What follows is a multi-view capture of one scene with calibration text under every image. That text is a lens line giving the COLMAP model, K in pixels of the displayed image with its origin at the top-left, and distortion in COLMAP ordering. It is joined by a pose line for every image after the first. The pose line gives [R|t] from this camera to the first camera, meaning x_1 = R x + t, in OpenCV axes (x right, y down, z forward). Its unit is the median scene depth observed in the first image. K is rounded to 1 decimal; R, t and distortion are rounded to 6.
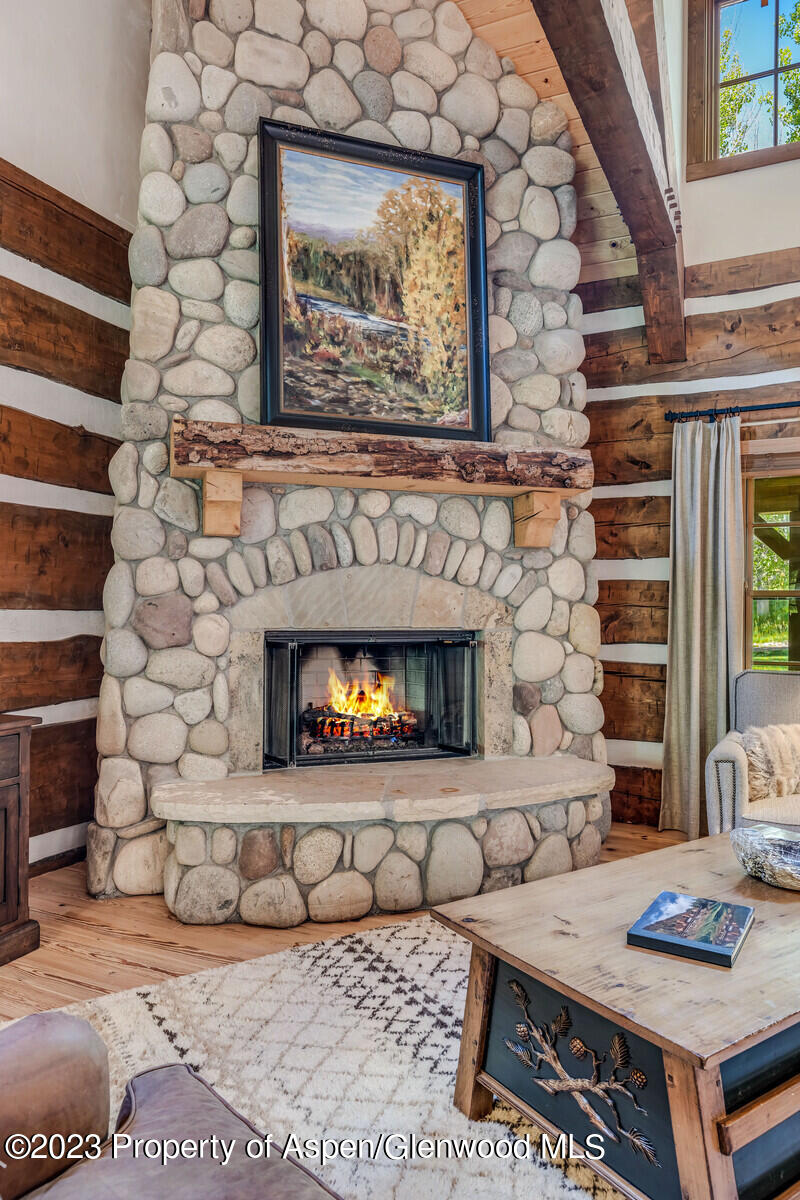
lens RADIAL K [[861.9, 0, 400.0], [0, 861.9, 600.0], [0, 0, 1]] dist [0.003148, -0.002918]
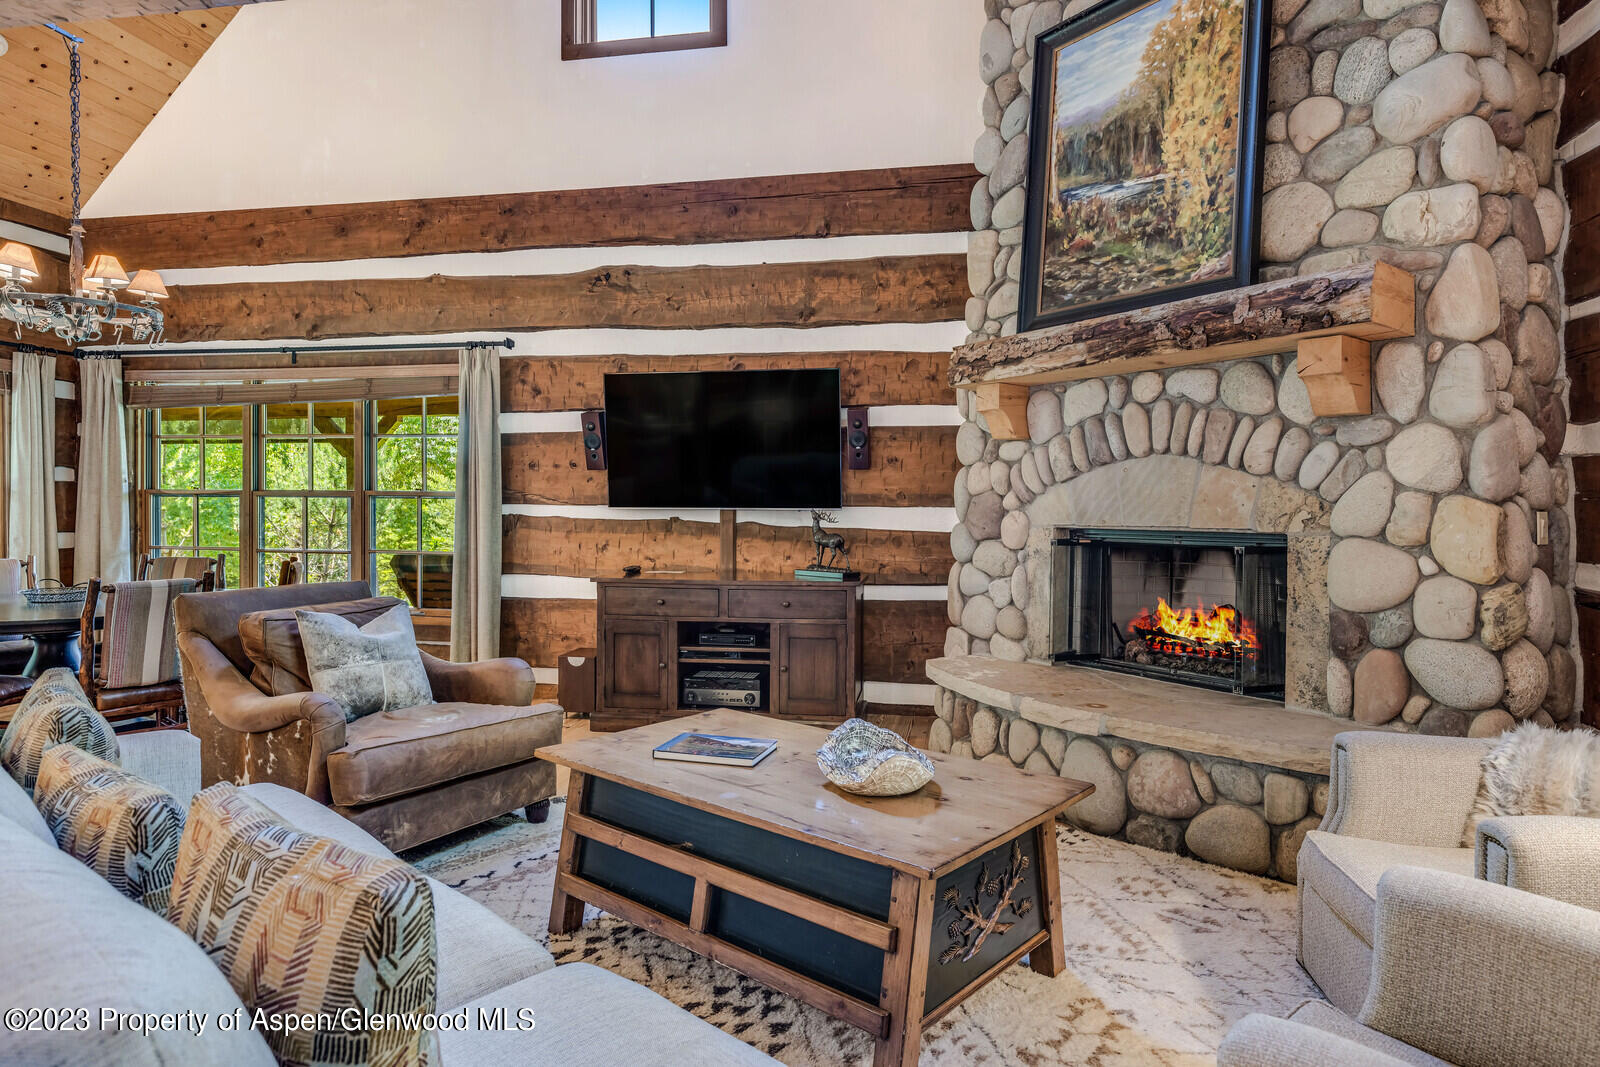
lens RADIAL K [[1149.1, 0, 799.6], [0, 1149.1, 518.1], [0, 0, 1]] dist [0.003148, -0.002918]
pose [[0.138492, 0.004998, -0.990351, 1.107602], [0.007395, 0.999954, 0.006081, 0.013361], [0.990336, -0.008166, 0.138448, 0.486210]]
